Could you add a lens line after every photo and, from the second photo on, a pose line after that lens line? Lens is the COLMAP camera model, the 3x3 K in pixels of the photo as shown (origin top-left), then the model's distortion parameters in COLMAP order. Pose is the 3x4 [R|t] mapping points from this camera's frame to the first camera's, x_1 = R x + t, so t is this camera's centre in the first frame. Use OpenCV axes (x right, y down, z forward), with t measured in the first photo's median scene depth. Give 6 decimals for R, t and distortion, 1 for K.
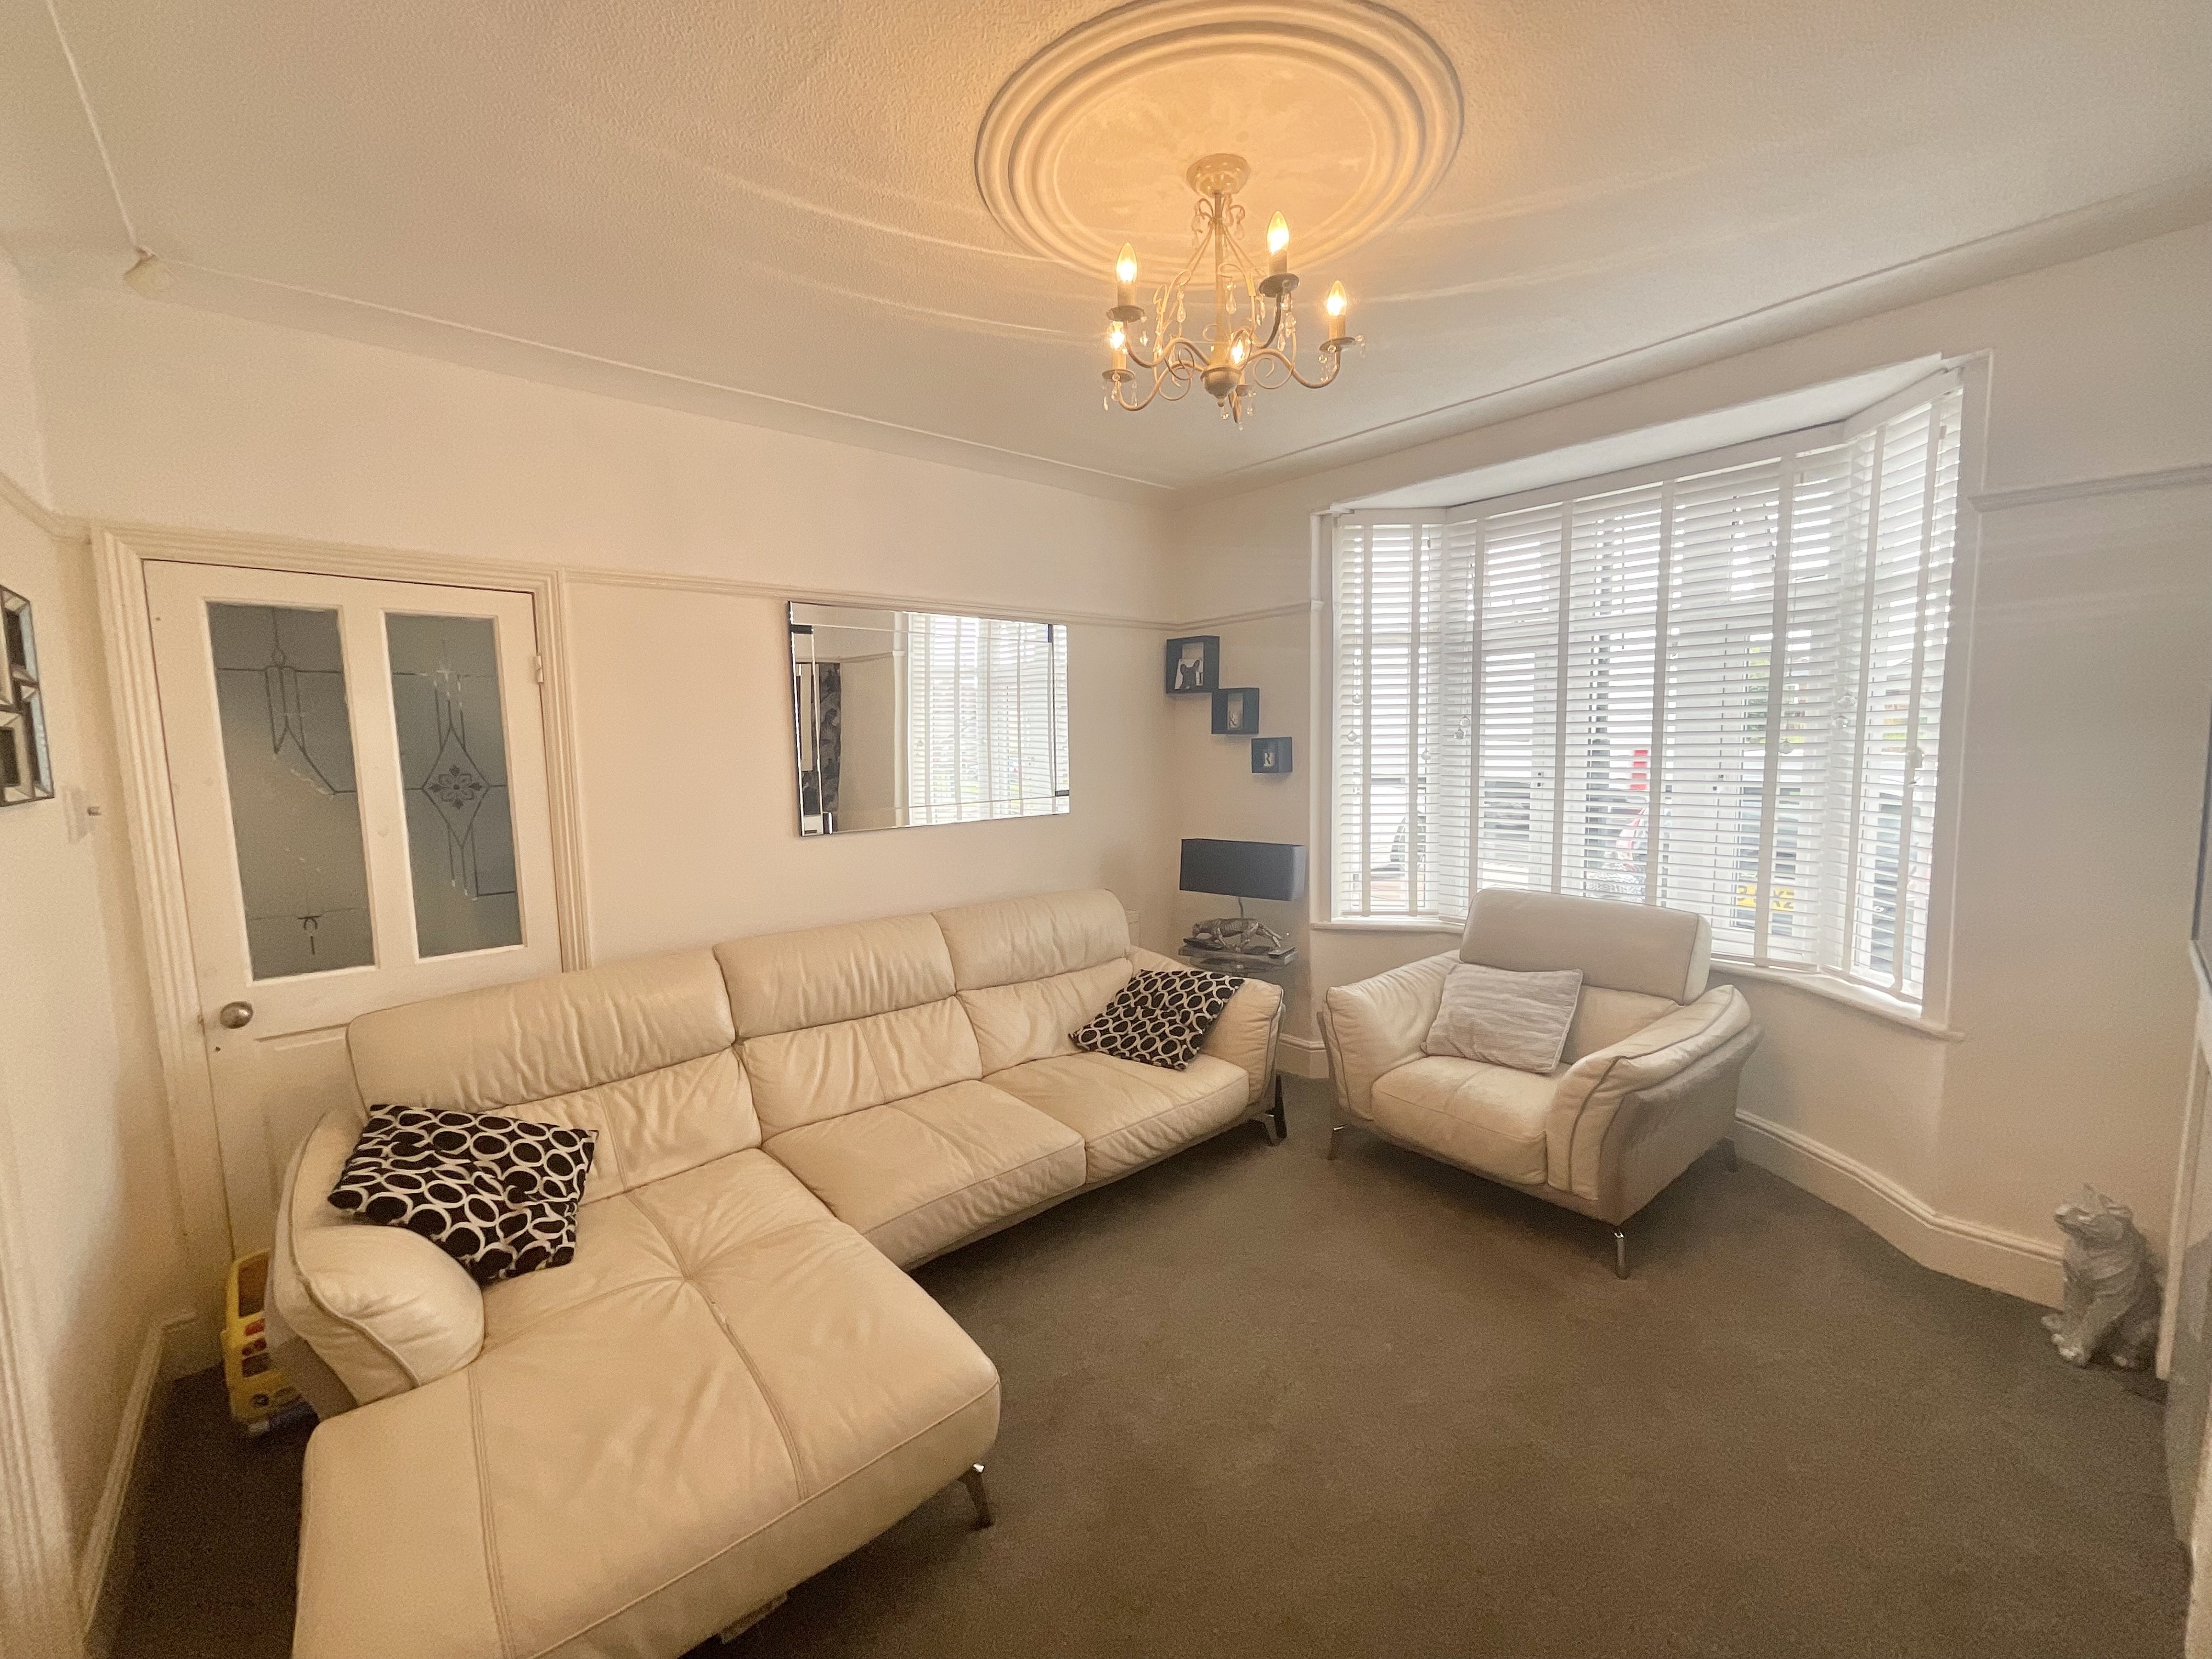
lens RADIAL K [[902.1, 0, 1108.2], [0, 902.1, 828.1], [0, 0, 1]] dist [-0.006945, 0.003210]
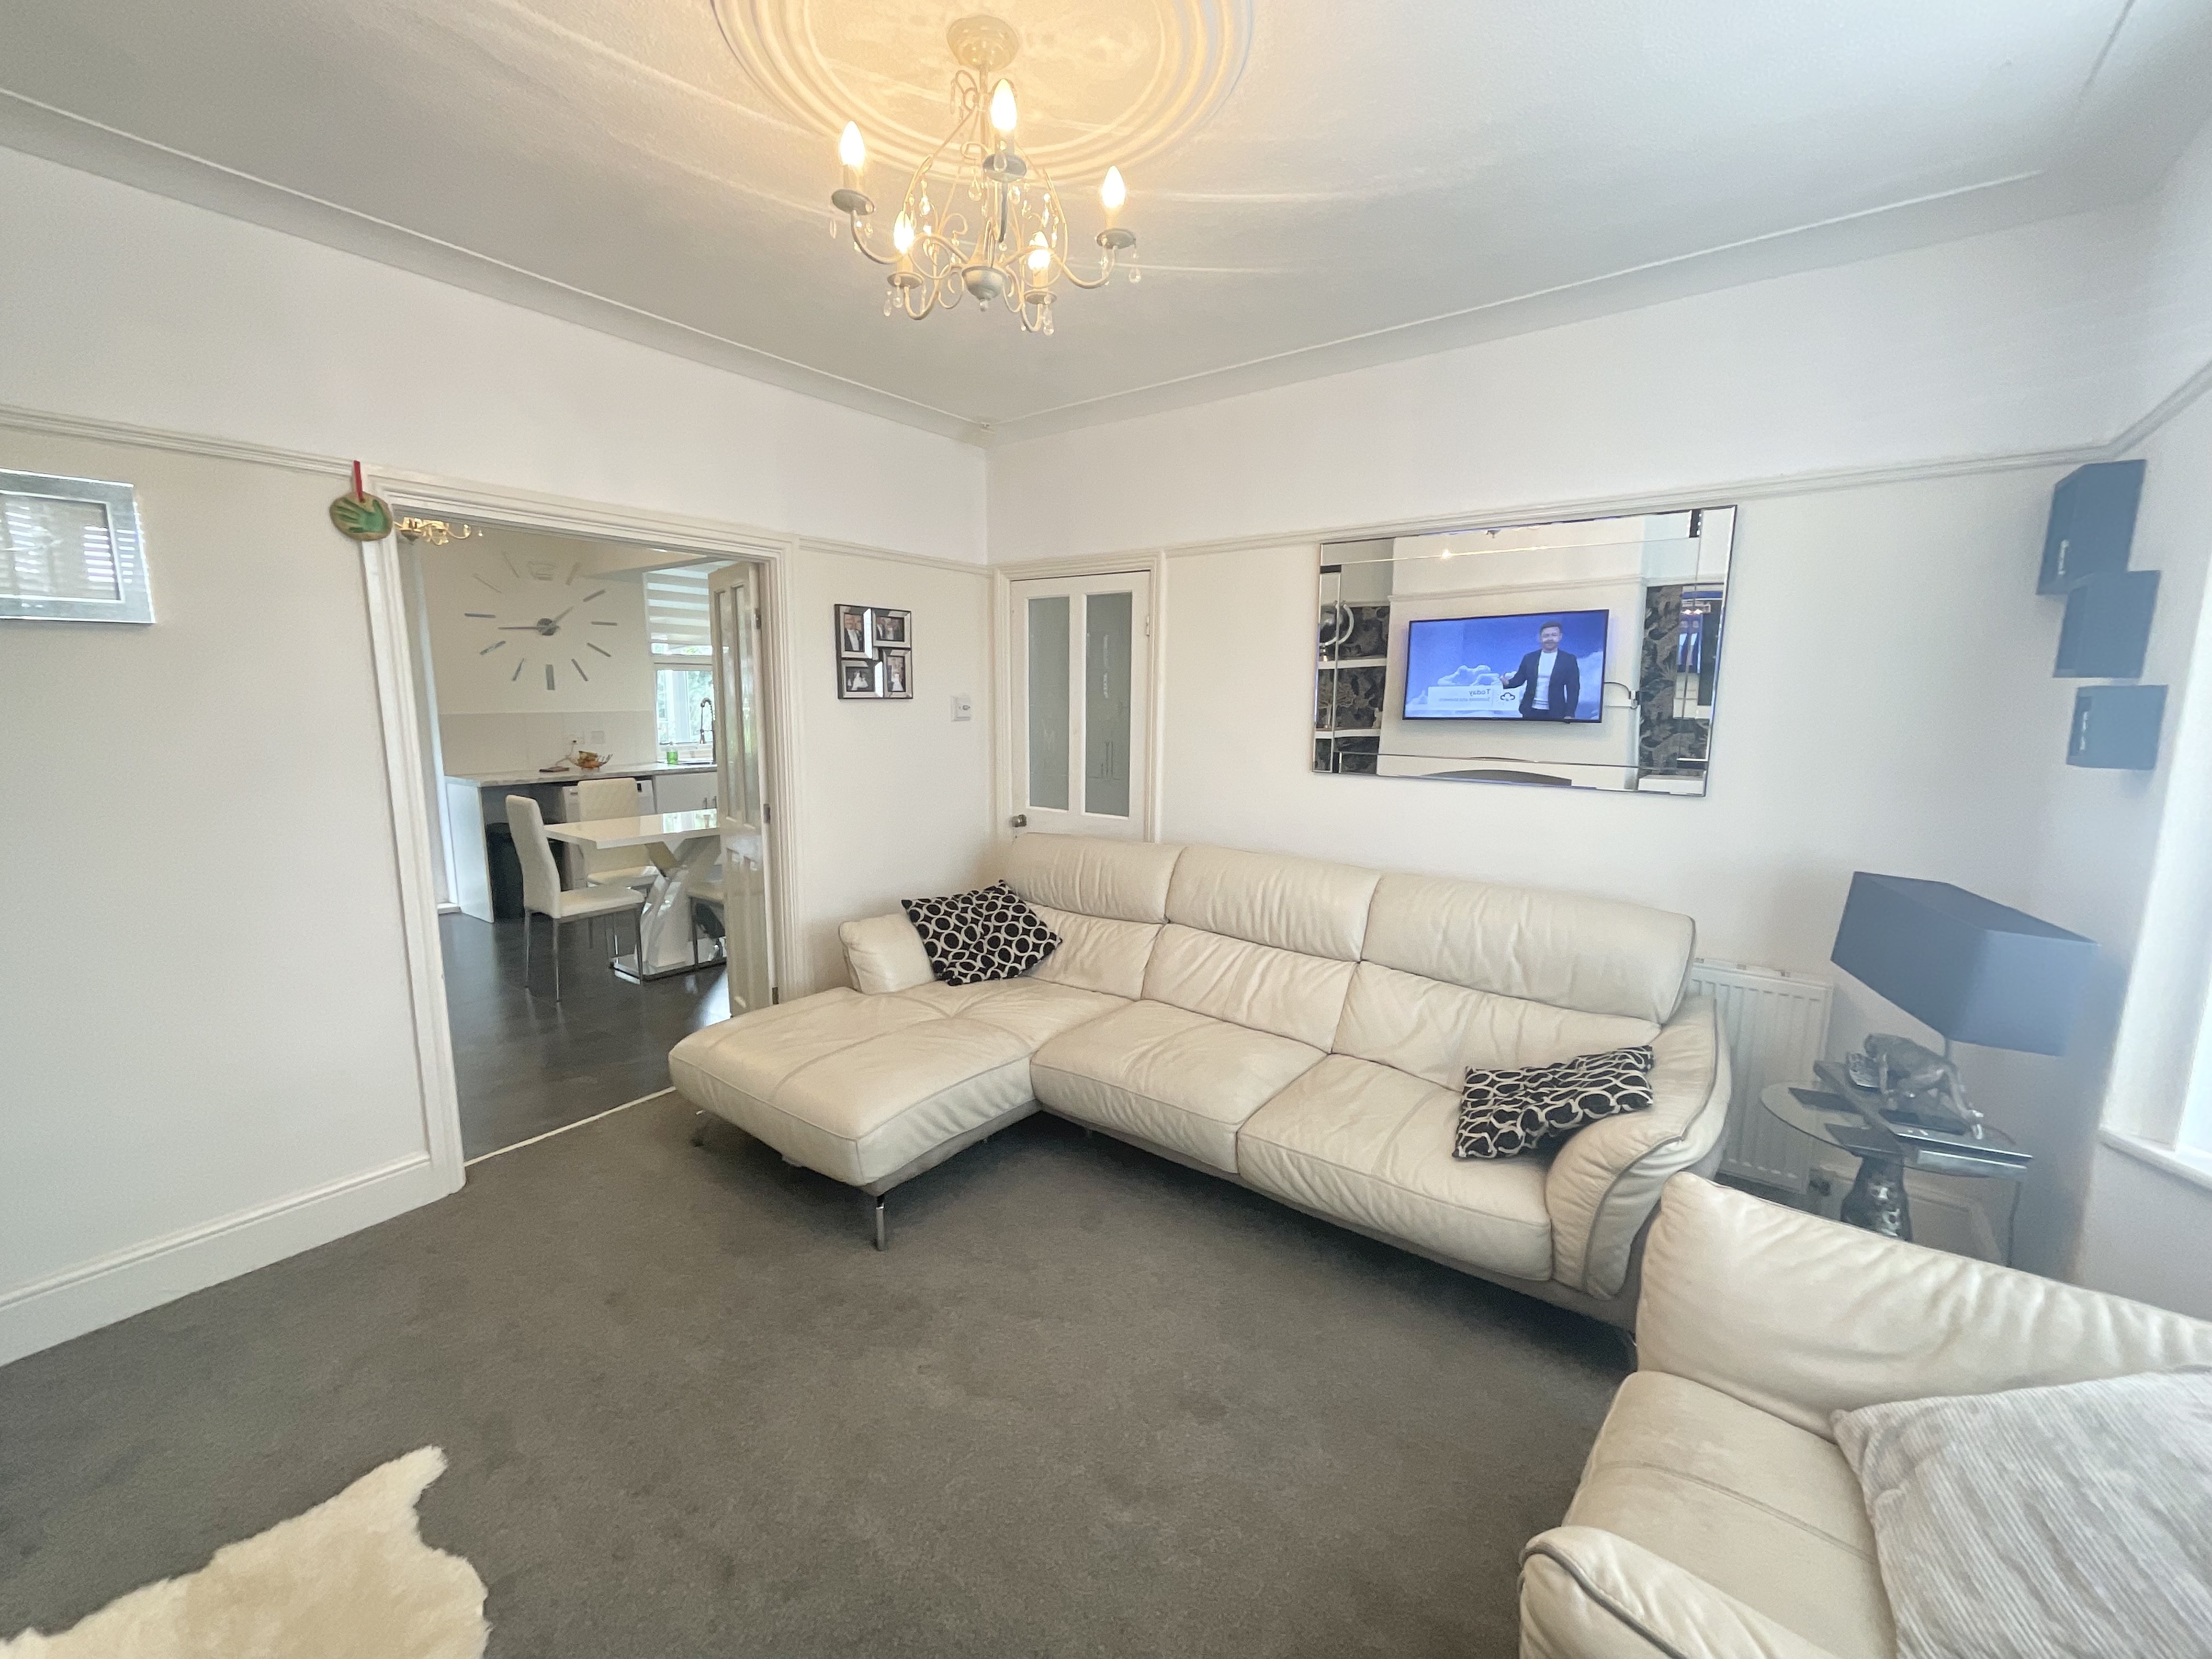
lens RADIAL K [[902.1, 0, 1108.2], [0, 902.1, 828.1], [0, 0, 1]] dist [-0.006945, 0.003210]
pose [[0.206765, 0.170721, -0.963381, 0.712716], [-0.108237, 0.982606, 0.150898, -0.065706], [0.972385, 0.073073, 0.221647, 0.608953]]
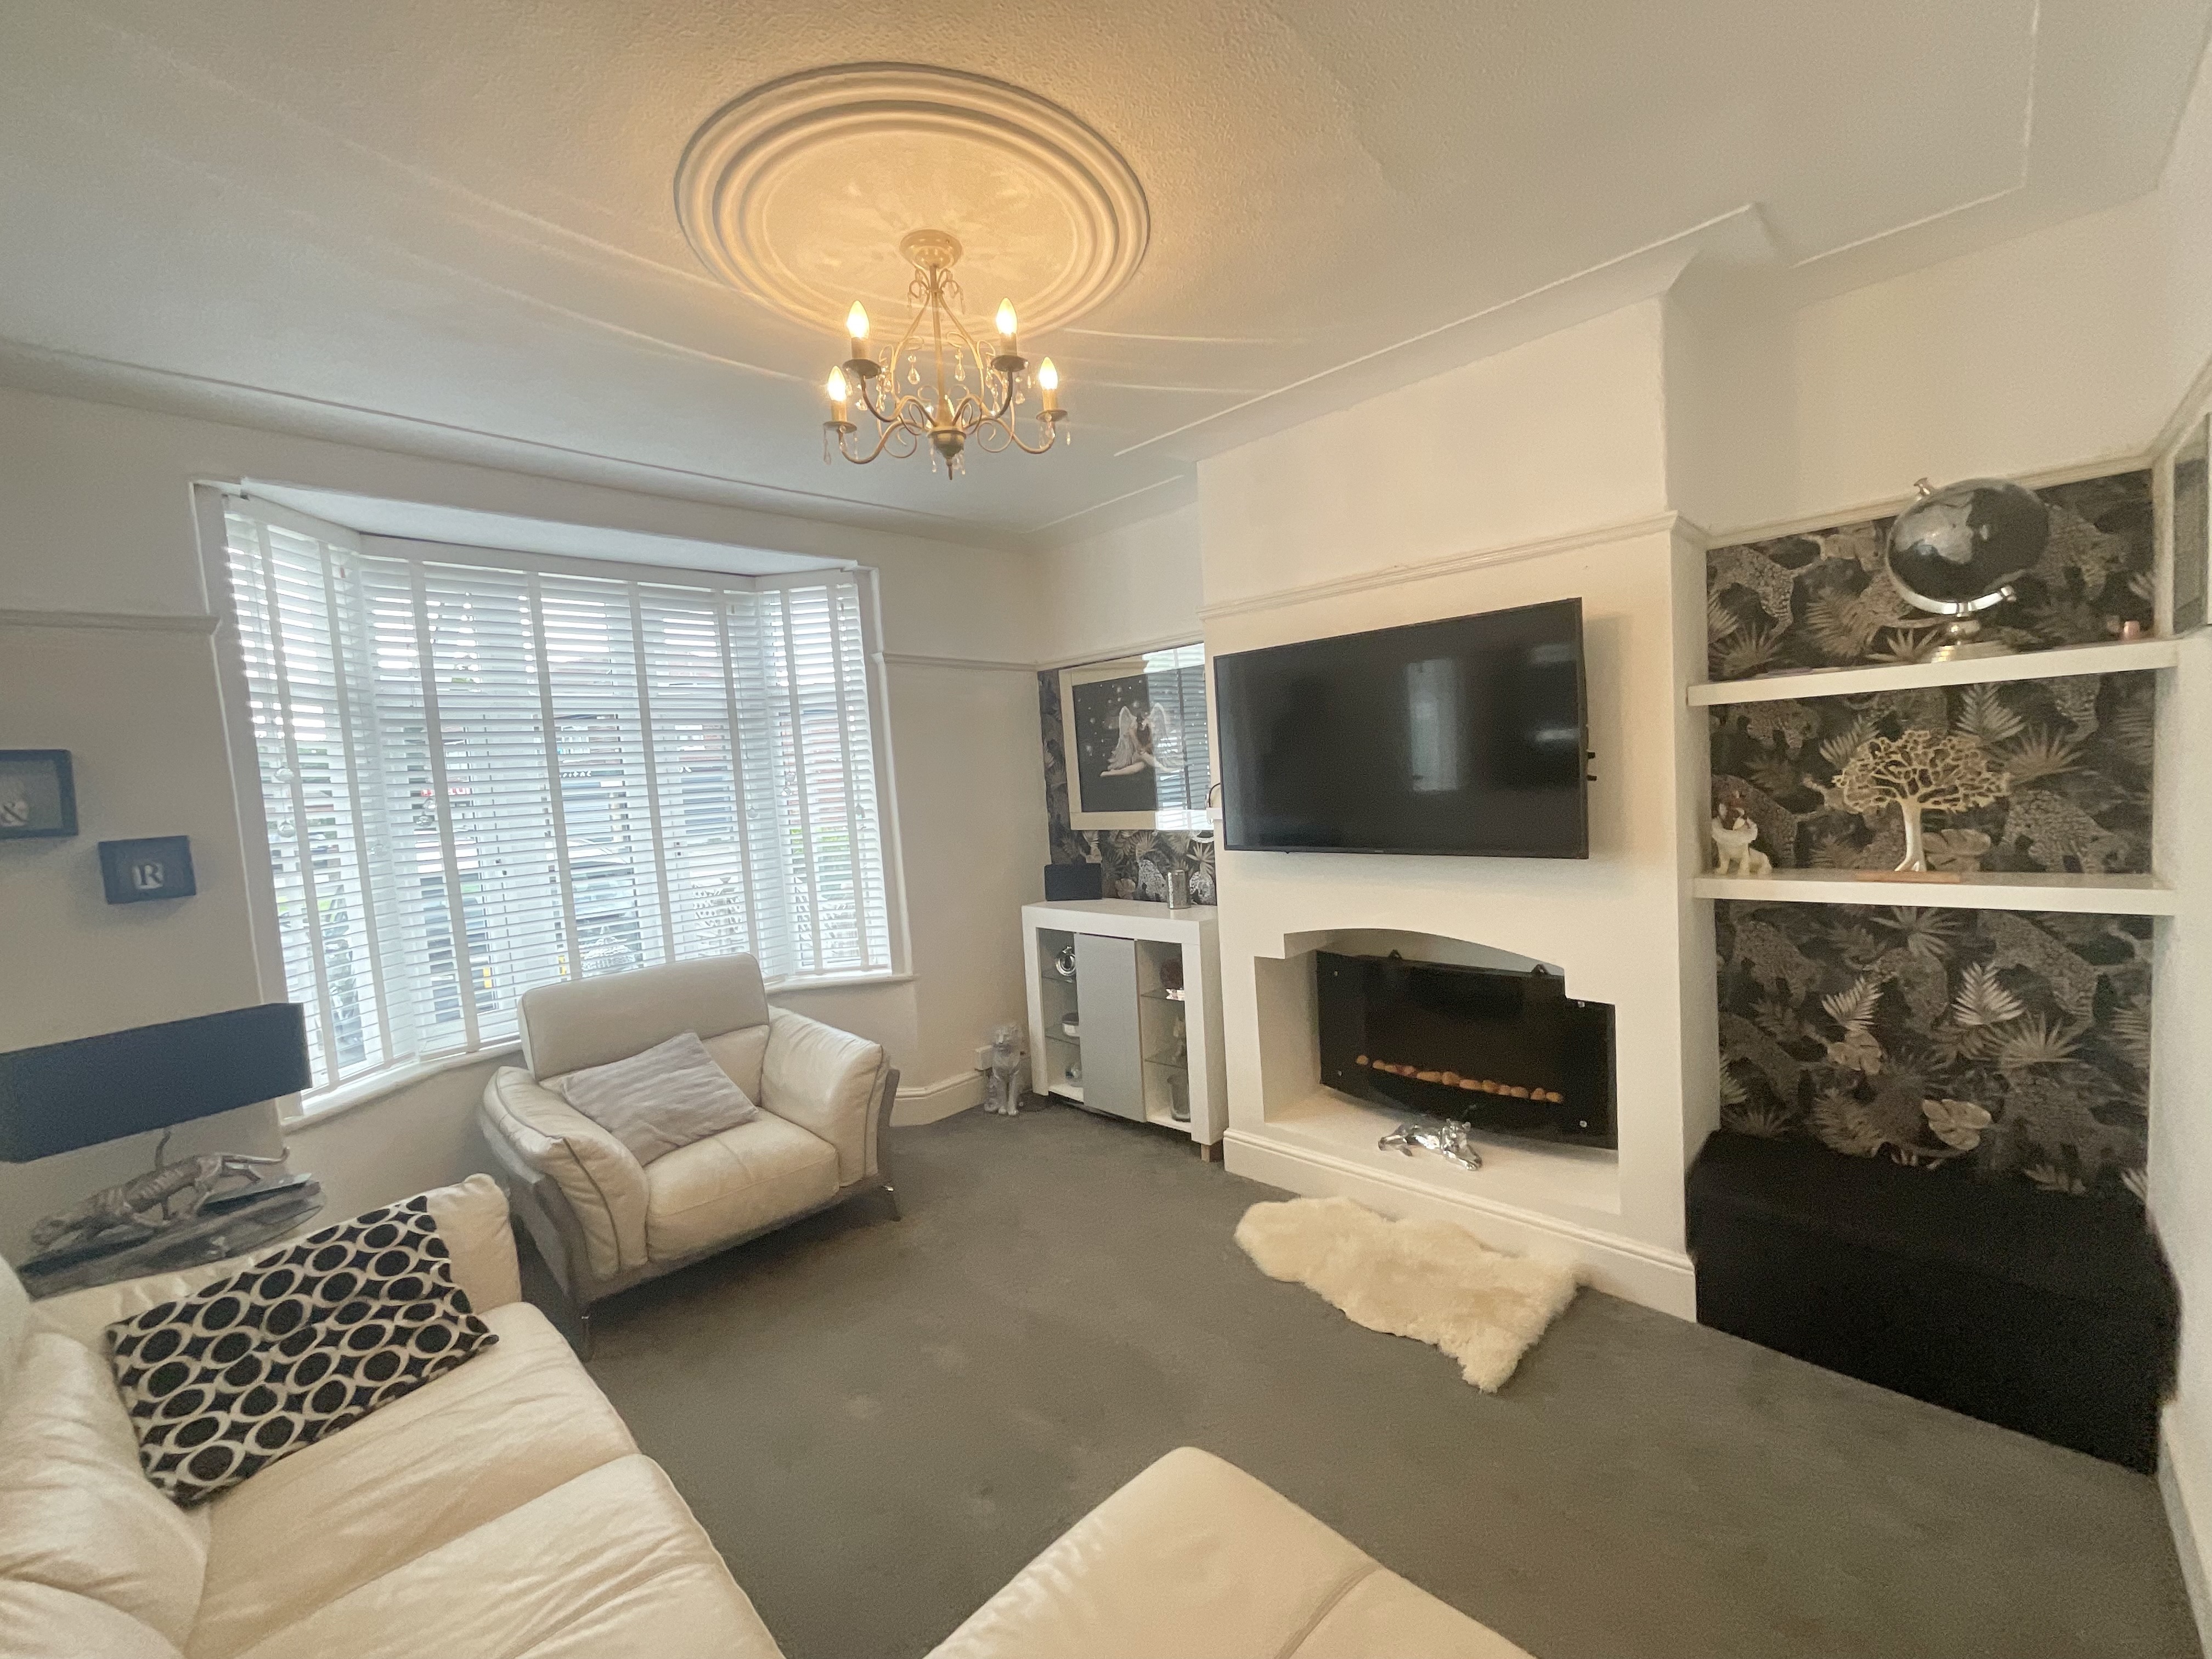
lens RADIAL K [[902.1, 0, 1108.2], [0, 902.1, 828.1], [0, 0, 1]] dist [-0.006945, 0.003210]
pose [[-0.081306, -0.033869, 0.996114, -0.607272], [0.167473, 0.984748, 0.047152, -0.044537], [-0.982518, 0.170656, -0.074394, 0.620037]]
